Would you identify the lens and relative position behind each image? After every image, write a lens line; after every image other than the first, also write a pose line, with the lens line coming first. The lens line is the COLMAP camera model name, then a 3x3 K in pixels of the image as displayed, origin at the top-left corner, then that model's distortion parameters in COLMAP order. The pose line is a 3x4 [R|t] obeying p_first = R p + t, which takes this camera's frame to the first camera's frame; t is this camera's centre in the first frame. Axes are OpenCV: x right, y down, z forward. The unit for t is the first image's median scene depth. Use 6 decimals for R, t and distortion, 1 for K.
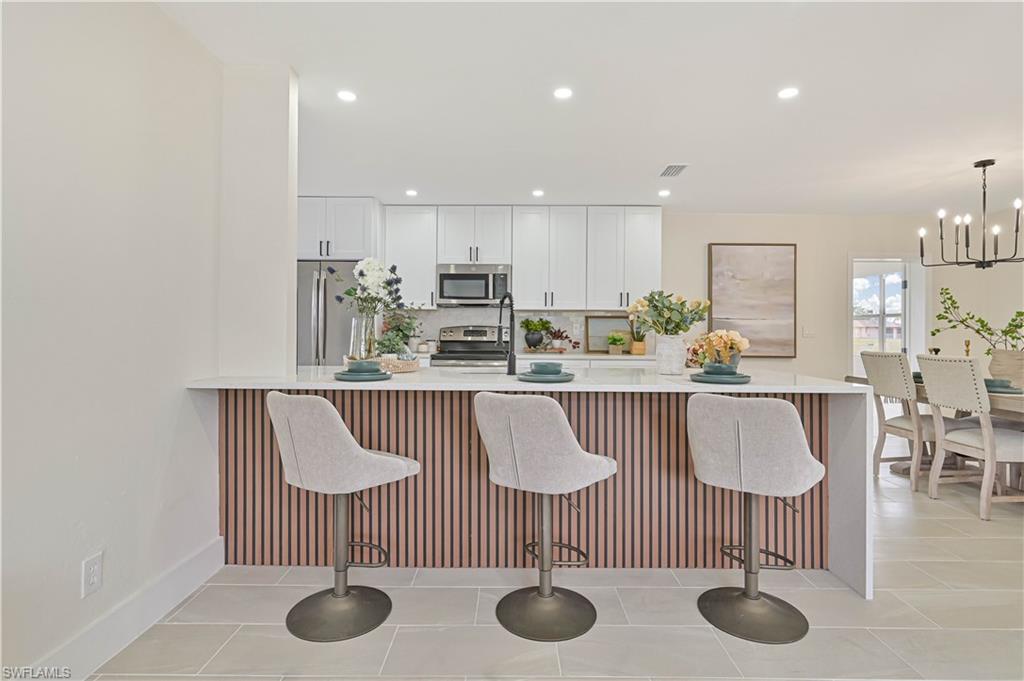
lens RADIAL K [[521.5, 0, 514.4], [0, 521.5, 326.8], [0, 0, 1]] dist [0.005645, -0.000352]
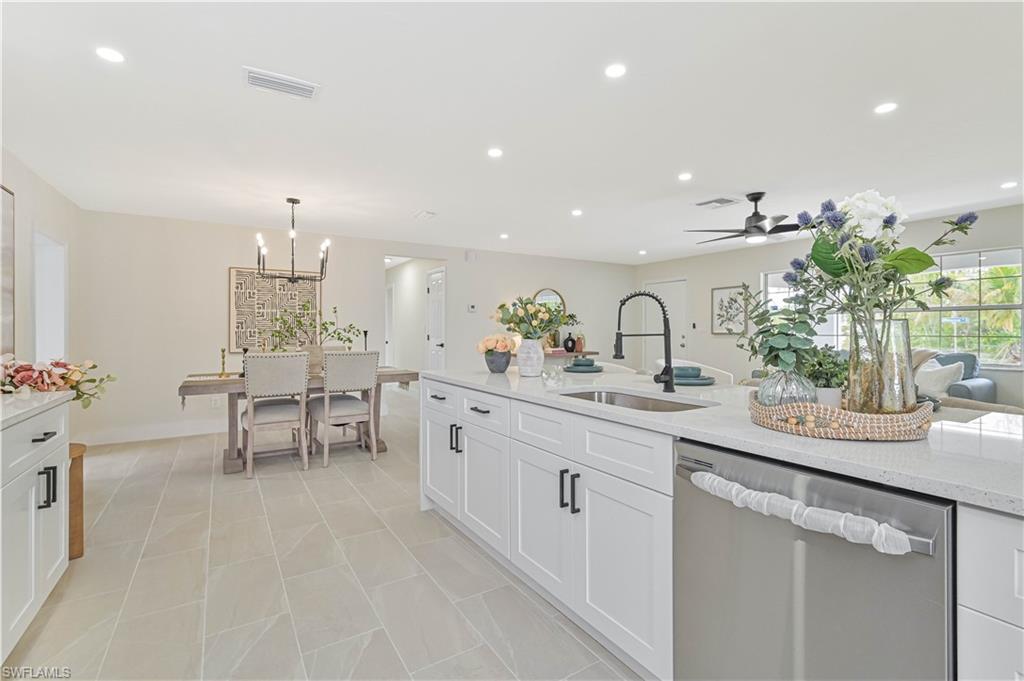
lens RADIAL K [[462.6, 0, 515.2], [0, 462.6, 330.7], [0, 0, 1]] dist [-0.000244, -0.000672]
pose [[-0.535079, -0.007872, 0.844765, -0.255570], [-0.009779, 0.999947, 0.003124, -0.003201], [-0.844745, -0.006589, -0.535128, 0.839898]]
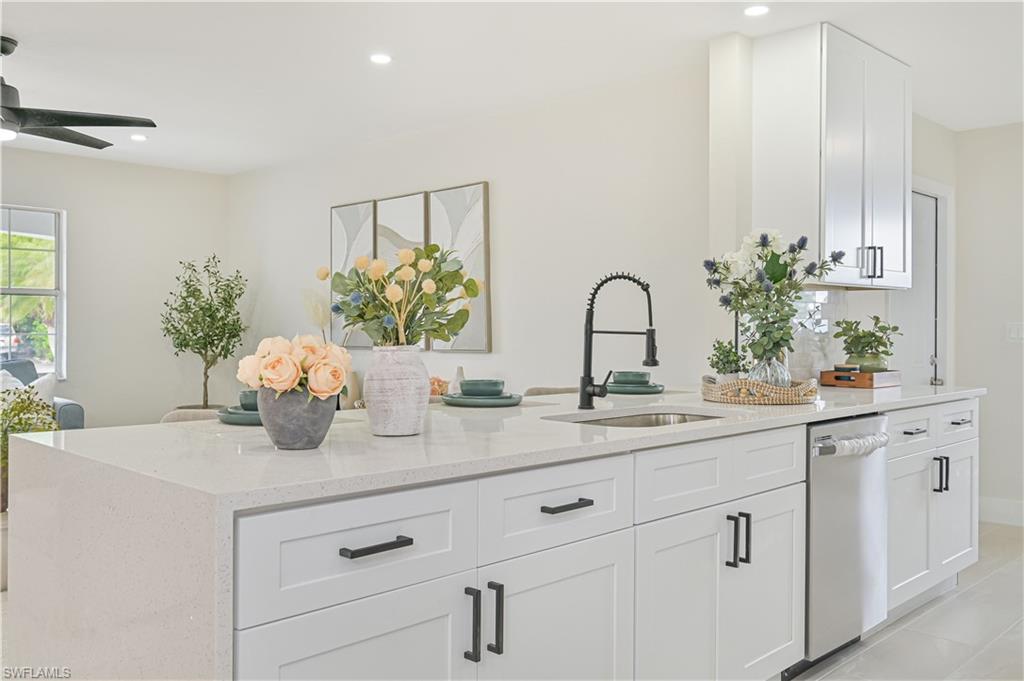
lens RADIAL K [[888.8, 0, 508.6], [0, 888.8, 335.4], [0, 0, 1]] dist [-0.009087, 0.006640]
pose [[-0.700723, -0.004385, -0.713420, 0.426055], [-0.004767, 0.999988, -0.001465, 0.003262], [0.713418, 0.002375, -0.700735, 0.875314]]
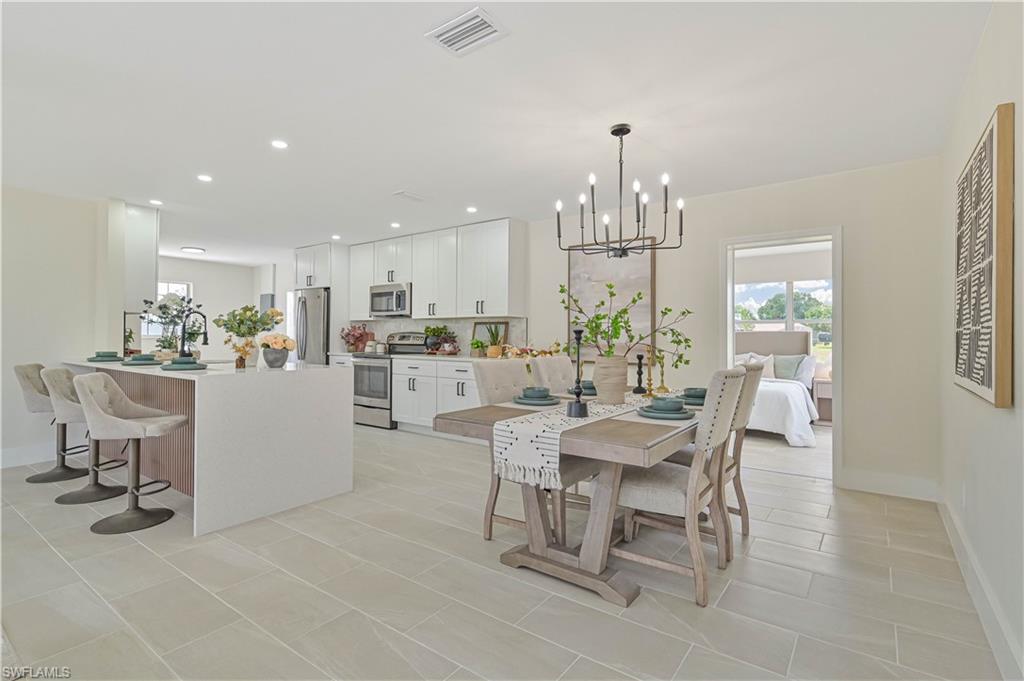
lens RADIAL K [[494.3, 0, 518.2], [0, 494.3, 334.1], [0, 0, 1]] dist [-0.000444, -0.000235]
pose [[0.808044, -0.005730, -0.589094, 0.898124], [0.005787, 0.999982, -0.001790, 0.006729], [0.589094, -0.001963, 0.808062, 0.203664]]
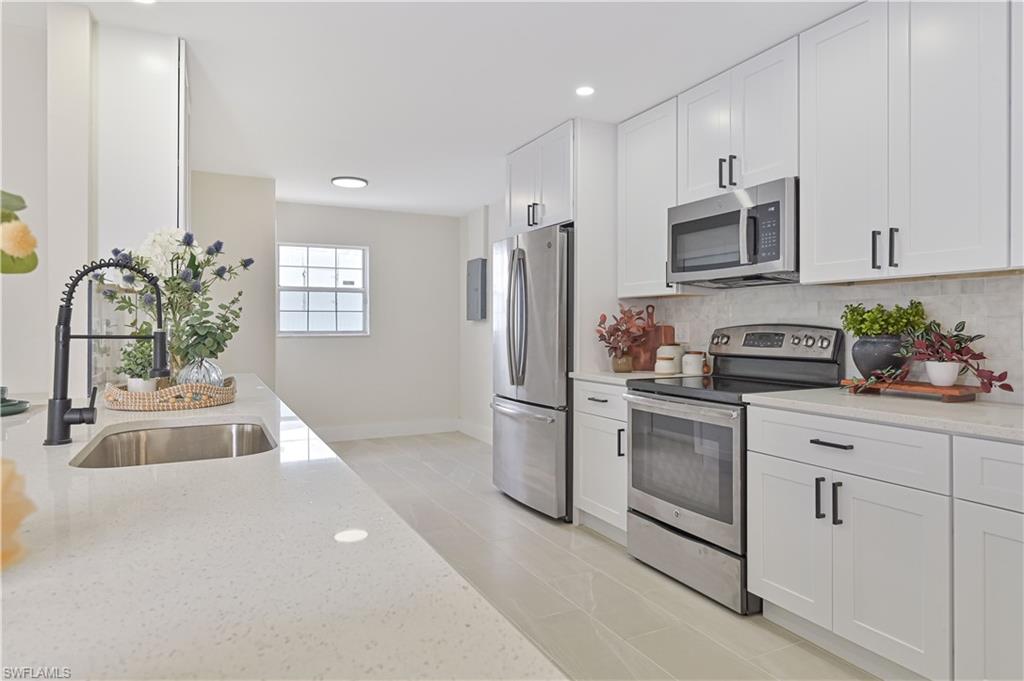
lens RADIAL K [[620.1, 0, 513.5], [0, 620.1, 324.8], [0, 0, 1]] dist [-0.000180, 0.000785]
pose [[0.443763, -0.010476, -0.896083, 0.337786], [0.012990, 0.999902, -0.005257, -0.001266], [0.896050, -0.009307, 0.443856, 0.584130]]
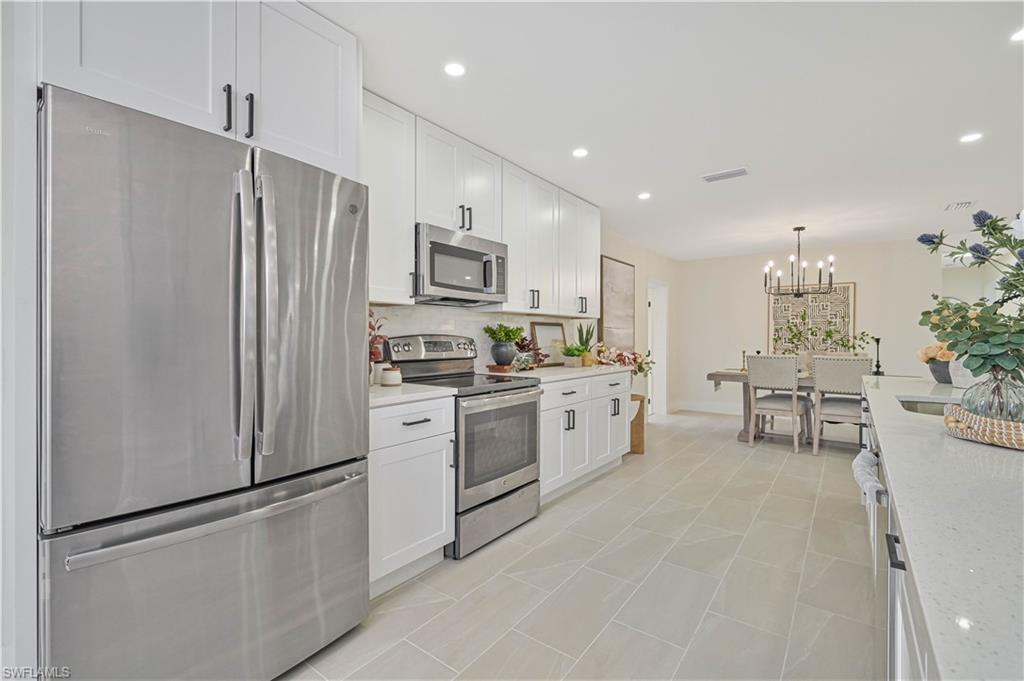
lens RADIAL K [[441.0, 0, 510.5], [0, 441.0, 338.4], [0, 0, 1]] dist [-0.001035, 0.000052]
pose [[0.610370, -0.008088, 0.792075, -0.462463], [-0.005392, 0.999882, 0.014365, -0.005482], [-0.792098, -0.013039, 0.610254, 0.645075]]
